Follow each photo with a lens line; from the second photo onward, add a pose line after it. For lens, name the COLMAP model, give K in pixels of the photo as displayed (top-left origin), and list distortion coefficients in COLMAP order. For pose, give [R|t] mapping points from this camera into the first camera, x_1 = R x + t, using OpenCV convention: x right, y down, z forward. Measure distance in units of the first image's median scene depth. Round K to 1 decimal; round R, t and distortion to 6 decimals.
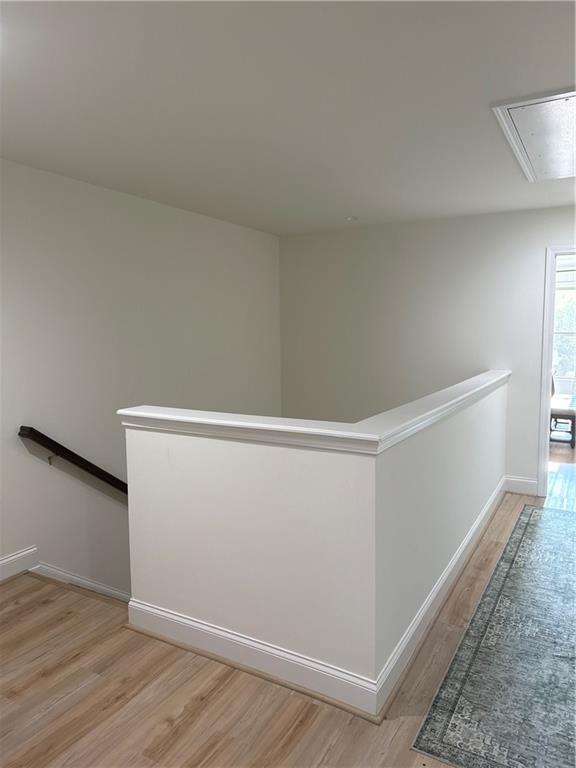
lens RADIAL K [[547.1, 0, 281.7], [0, 547.1, 382.7], [0, 0, 1]] dist [0.028006, -0.021307]
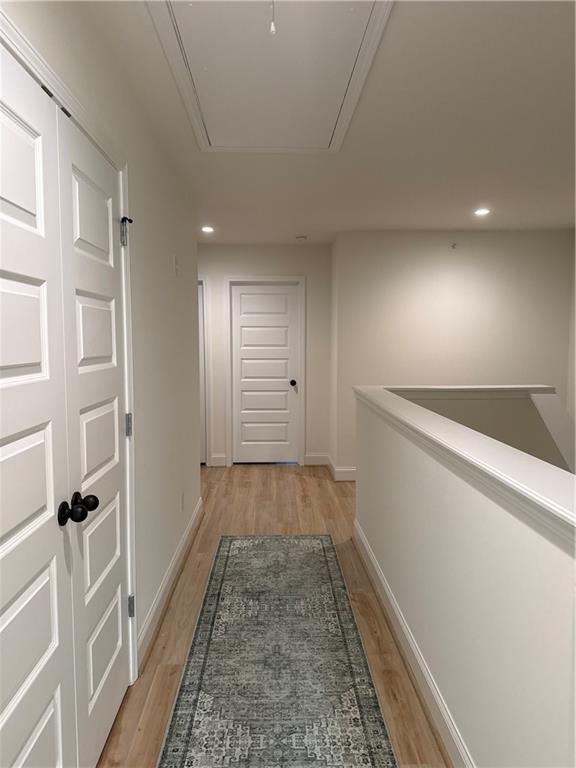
lens RADIAL K [[547.1, 0, 289.9], [0, 547.1, 383.0], [0, 0, 1]] dist [0.028006, -0.021307]
pose [[-0.846493, 0.061064, -0.528887, 1.162032], [-0.035023, 0.984862, 0.169764, -0.193497], [0.531247, 0.162227, -0.831540, 2.079800]]
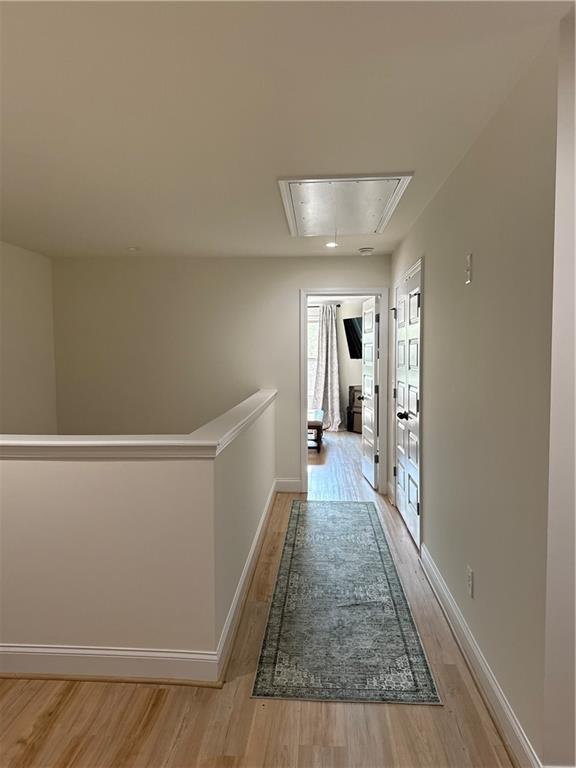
lens RADIAL K [[547.1, 0, 274.5], [0, 547.1, 383.6], [0, 0, 1]] dist [0.028006, -0.021307]
pose [[0.903818, -0.024172, 0.427234, -0.182167], [0.042225, 0.998569, -0.032829, 0.011743], [-0.425829, 0.047712, 0.903545, -0.126035]]
